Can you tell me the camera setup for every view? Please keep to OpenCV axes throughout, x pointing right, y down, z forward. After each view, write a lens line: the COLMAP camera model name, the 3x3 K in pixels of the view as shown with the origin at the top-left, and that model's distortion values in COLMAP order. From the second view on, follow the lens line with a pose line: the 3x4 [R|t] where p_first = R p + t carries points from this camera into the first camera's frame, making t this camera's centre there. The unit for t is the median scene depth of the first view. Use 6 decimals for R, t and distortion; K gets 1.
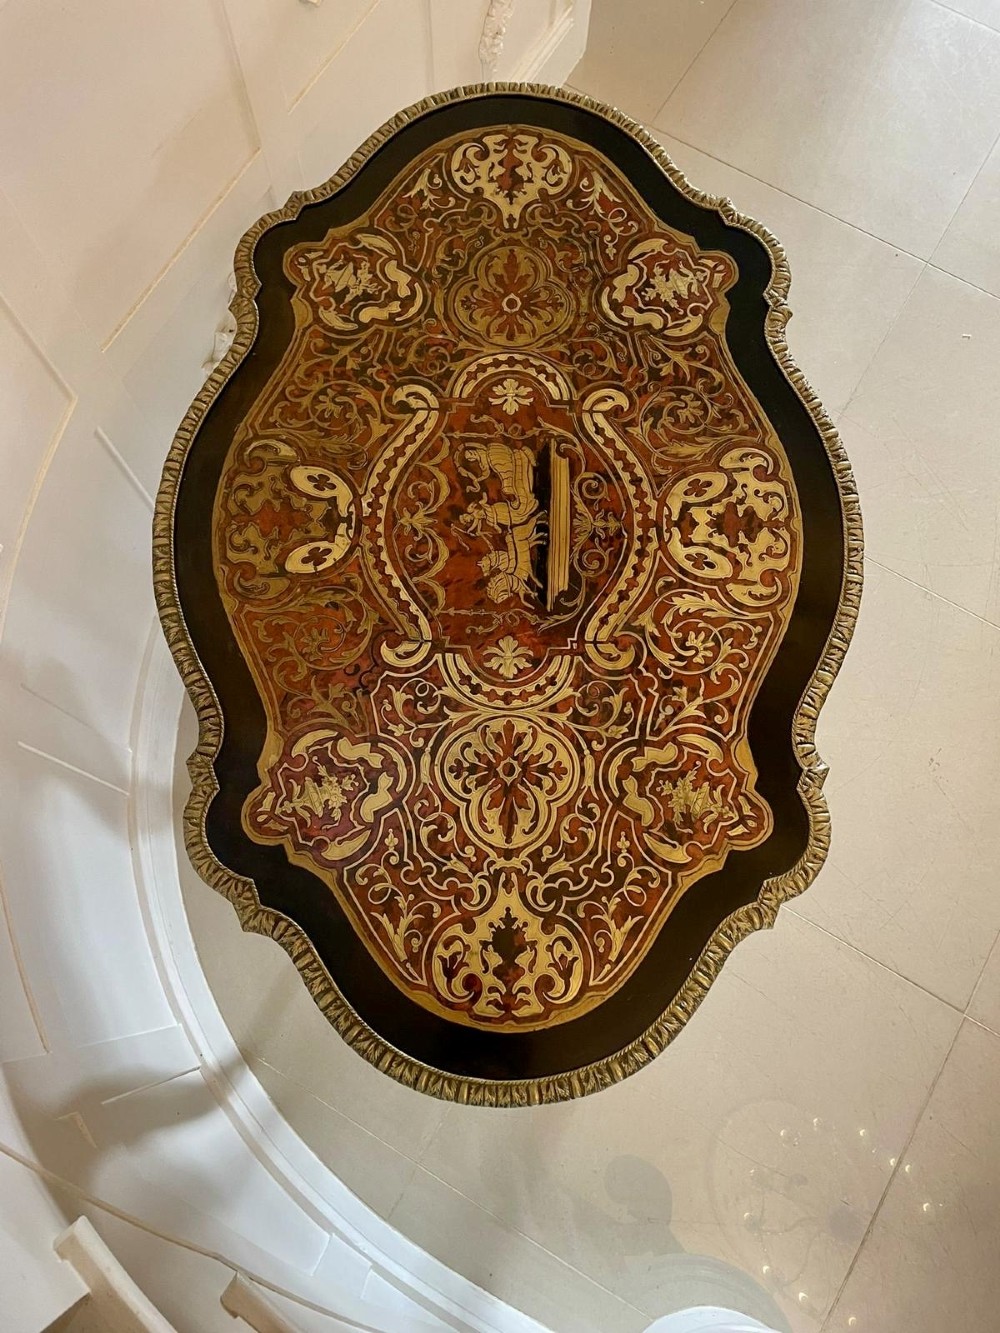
lens RADIAL K [[1026.2, 0, 495.7], [0, 1026.2, 672.4], [0, 0, 1]] dist [0.086134, -0.123876]
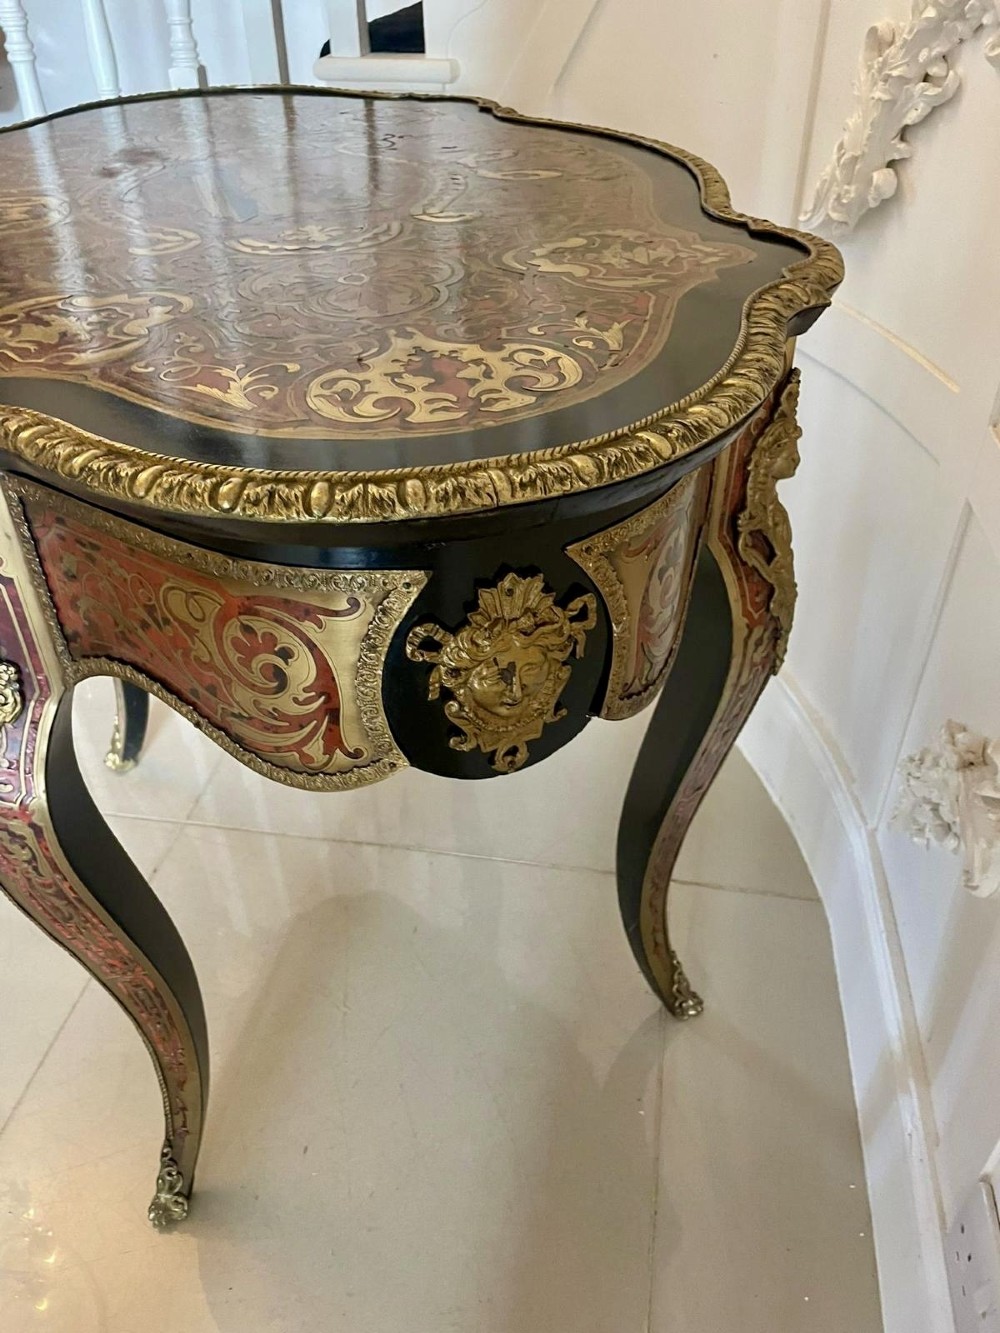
lens RADIAL K [[1026.2, 0, 490.0], [0, 1026.2, 661.0], [0, 0, 1]] dist [0.086134, -0.123876]
pose [[-0.936808, 0.207630, -0.281567, 0.158497], [-0.335409, -0.304248, 0.891591, -1.011007], [0.099455, 0.929690, 0.354663, 1.066042]]
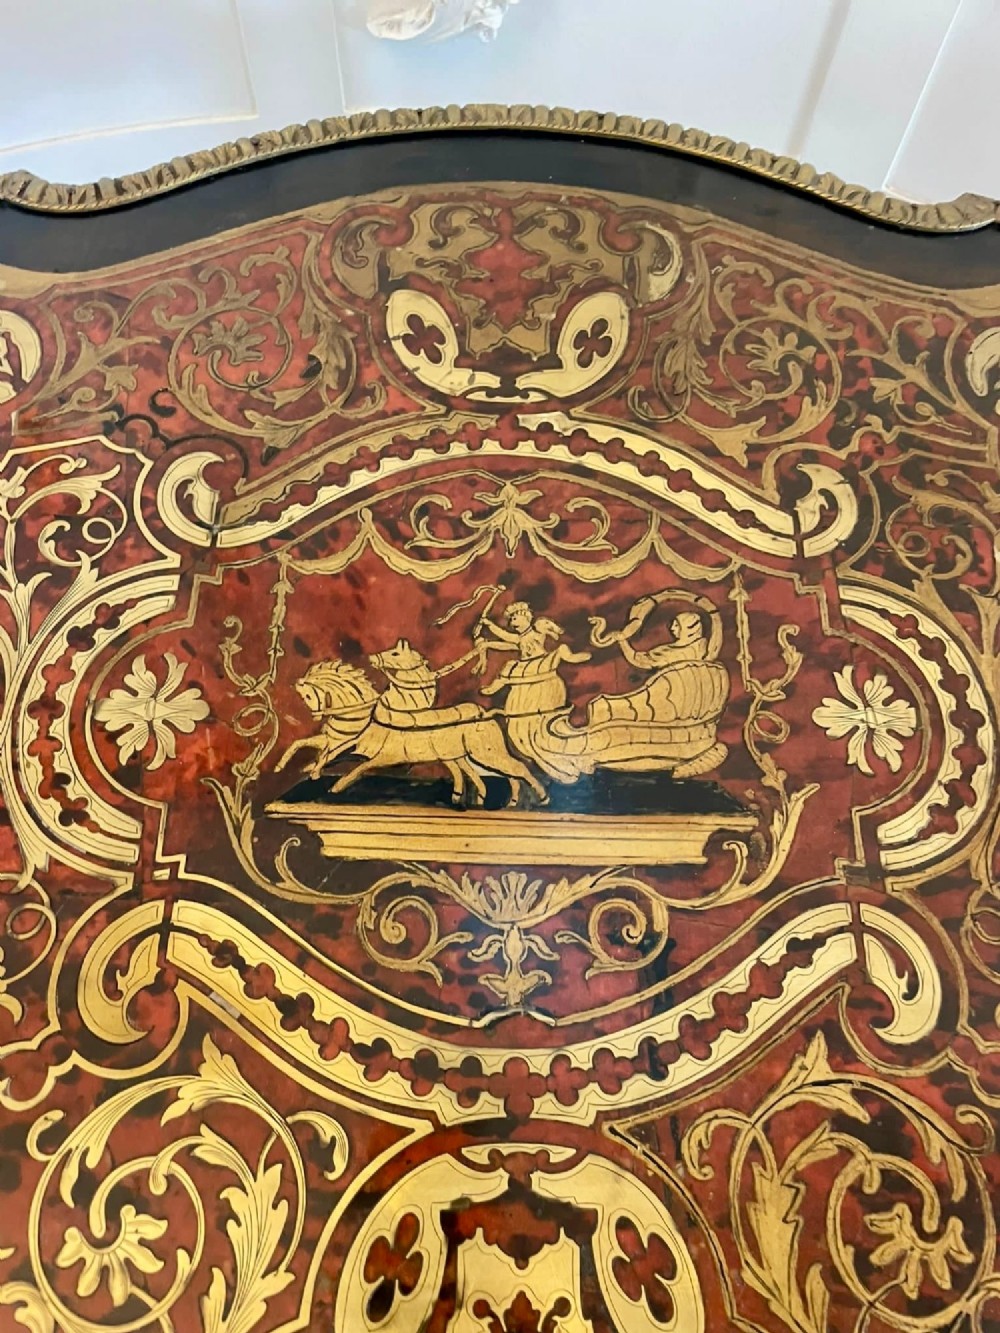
lens RADIAL K [[1026.2, 0, 505.0], [0, 1026.2, 664.2], [0, 0, 1]] dist [0.086134, -0.123876]
pose [[0.014408, 0.900307, -0.435016, 0.169146], [-0.967411, 0.122546, 0.221580, -0.233102], [0.252800, 0.417647, 0.872733, 0.641139]]
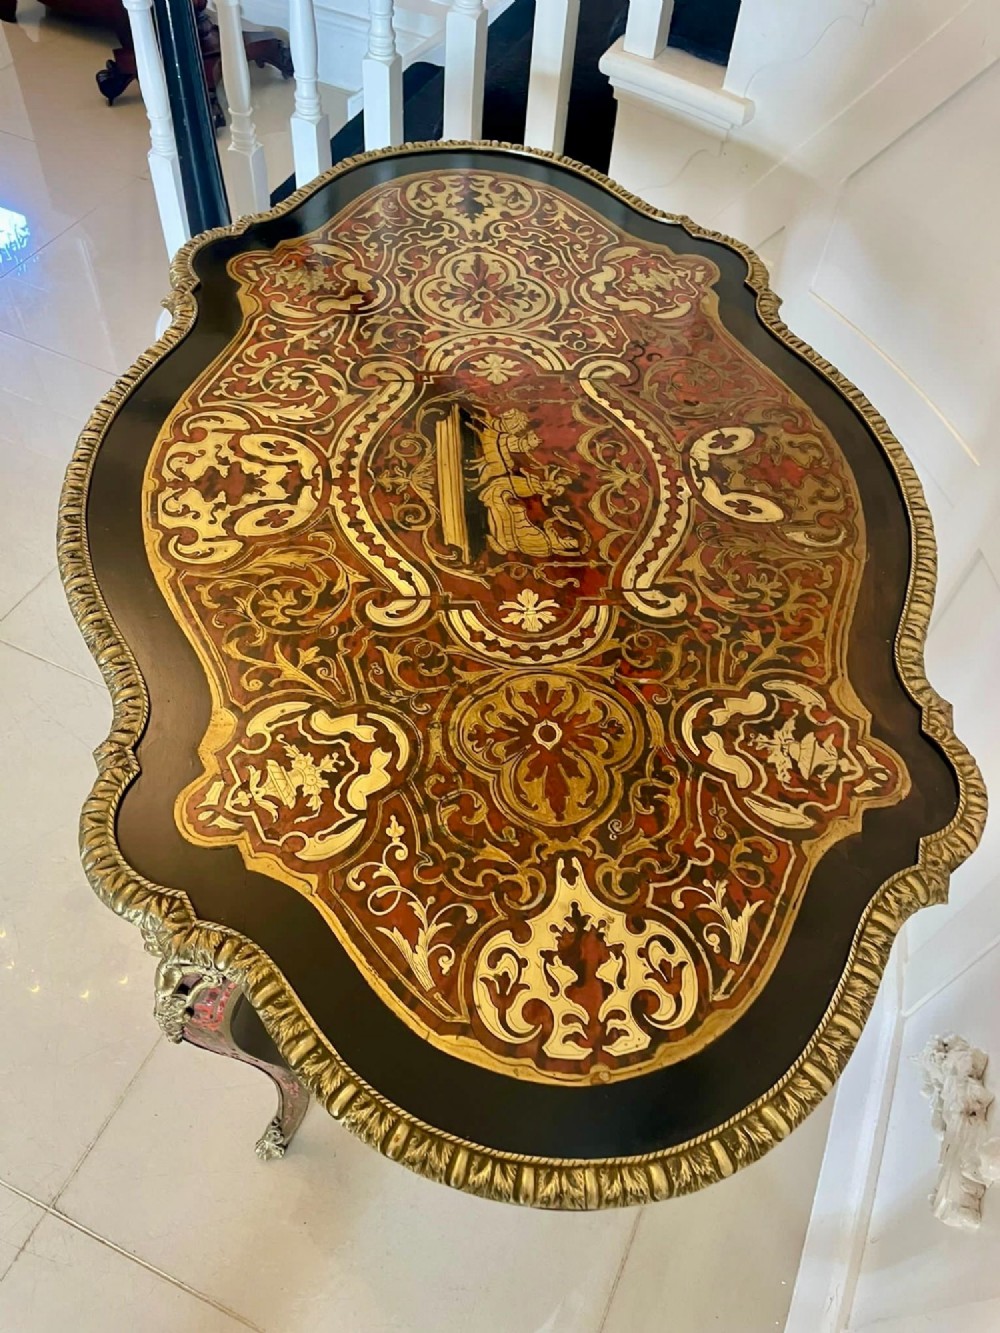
lens RADIAL K [[1026.2, 0, 510.8], [0, 1026.2, 682.7], [0, 0, 1]] dist [0.086134, -0.123876]
pose [[-0.989409, 0.035884, -0.140647, 0.135885], [-0.132910, -0.613448, 0.778470, -0.888823], [-0.058345, 0.788919, 0.611721, 0.620638]]
